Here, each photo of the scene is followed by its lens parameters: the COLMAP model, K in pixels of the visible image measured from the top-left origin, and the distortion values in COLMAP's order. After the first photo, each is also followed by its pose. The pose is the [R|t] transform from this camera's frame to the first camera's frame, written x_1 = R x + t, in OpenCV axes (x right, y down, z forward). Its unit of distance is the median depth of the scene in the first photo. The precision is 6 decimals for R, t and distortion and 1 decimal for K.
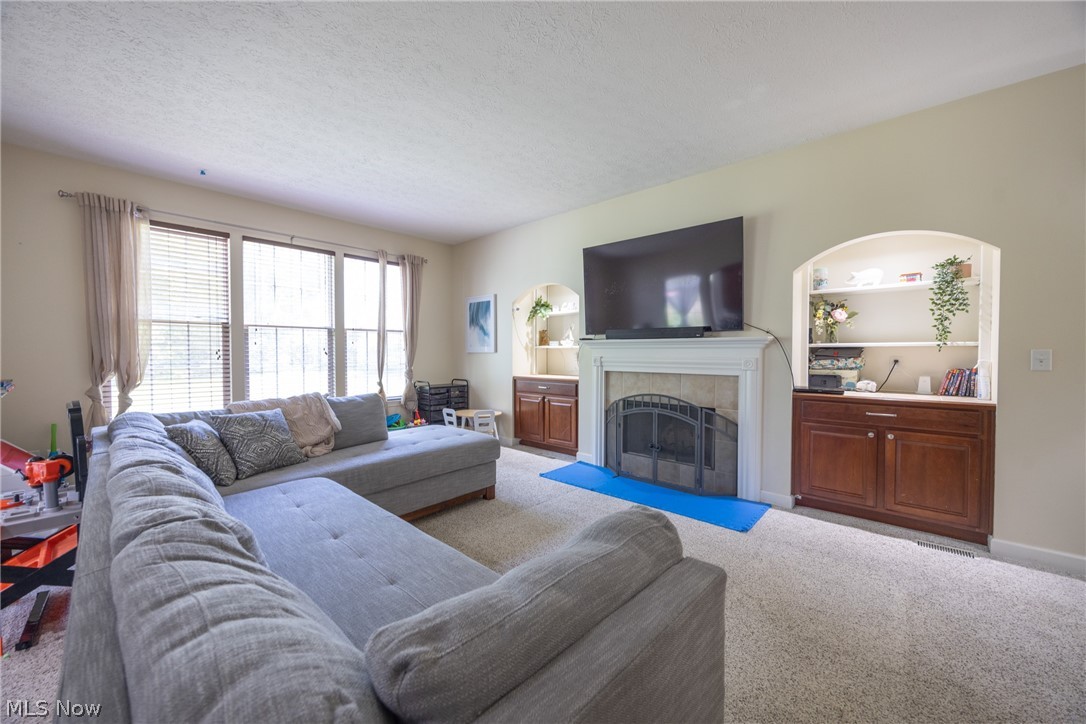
lens RADIAL K [[411.9, 0, 581.5], [0, 411.9, 366.4], [0, 0, 1]] dist [0.000809, 0.000021]
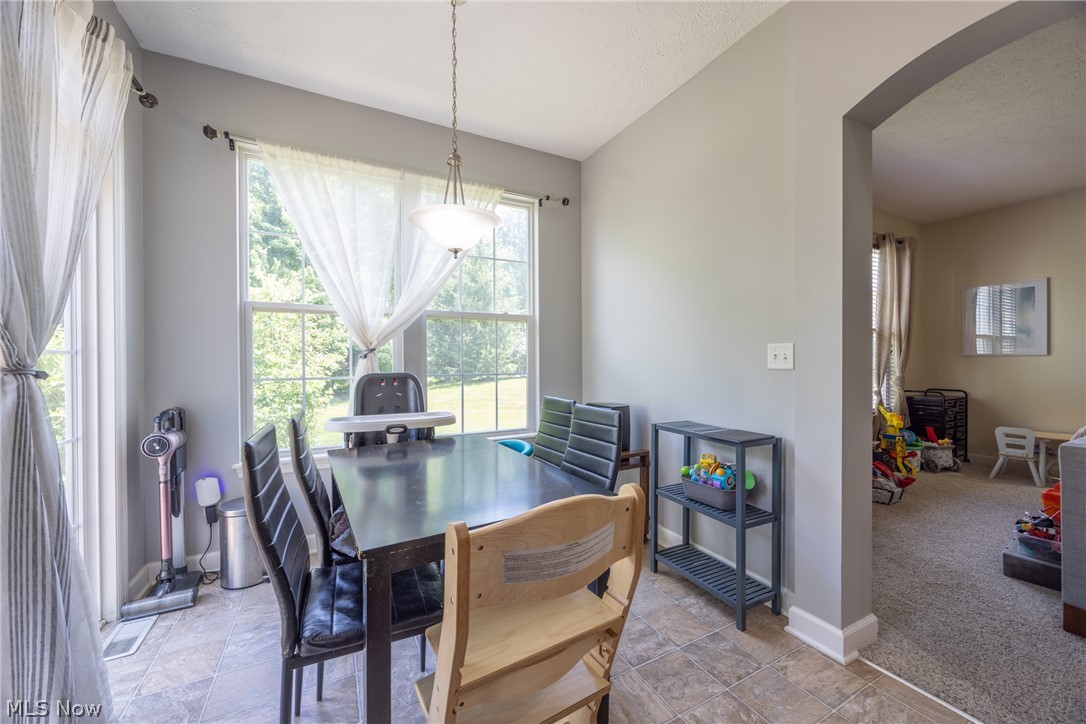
lens RADIAL K [[413.5, 0, 533.6], [0, 413.5, 362.4], [0, 0, 1]] dist [-0.002158, -0.000163]
pose [[0.919307, -0.003147, -0.393529, -1.066952], [-0.011338, 0.999341, -0.034476, 0.022232], [0.393378, 0.036156, 0.918665, -0.066551]]
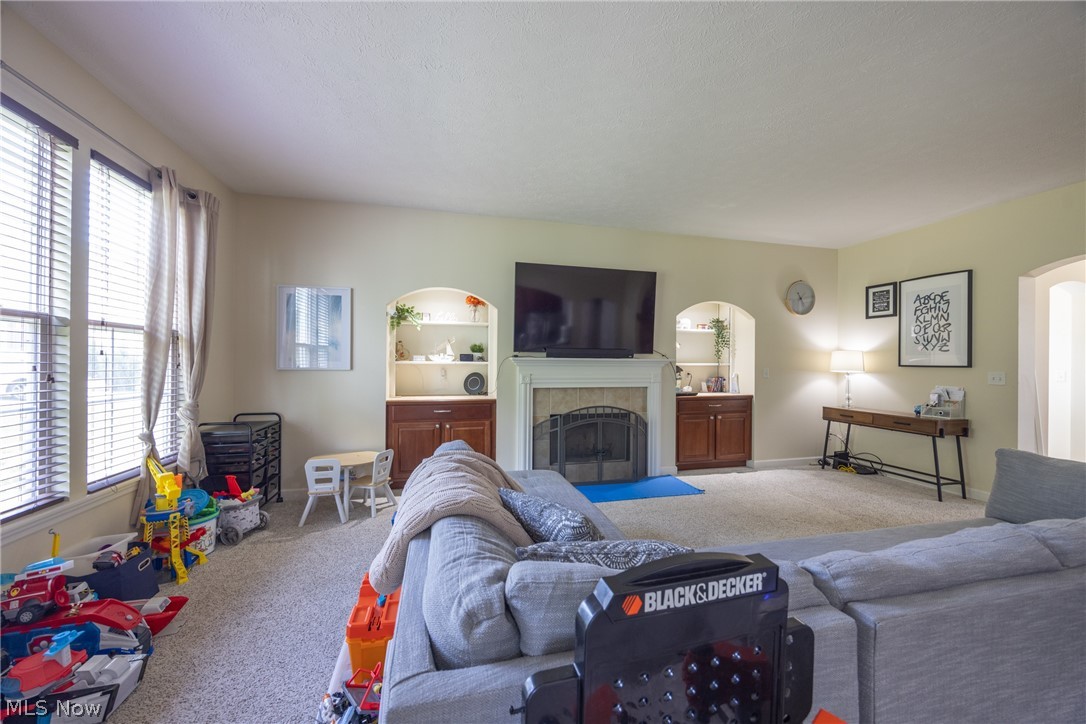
lens RADIAL K [[399.4, 0, 545.0], [0, 399.4, 364.3], [0, 0, 1]] dist [-0.000058, 0.000001]
pose [[0.581614, -0.001554, 0.813463, -0.796186], [0.023128, 0.999626, -0.014626, -0.035575], [-0.813136, 0.027321, 0.581432, 0.452913]]
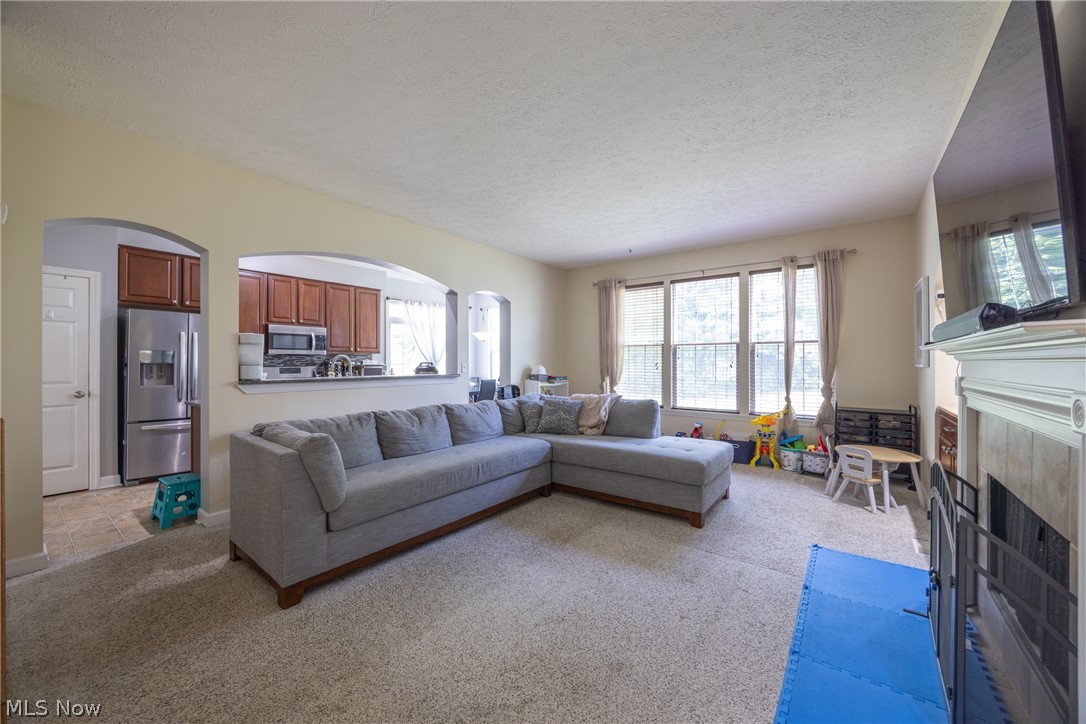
lens RADIAL K [[426.7, 0, 523.7], [0, 426.7, 361.4], [0, 0, 1]] dist [0.024114, 0.000004]
pose [[0.019108, -0.001717, -0.999816, 0.634148], [-0.036848, 0.999318, -0.002421, -0.025065], [0.999138, 0.036887, 0.019031, 0.510670]]
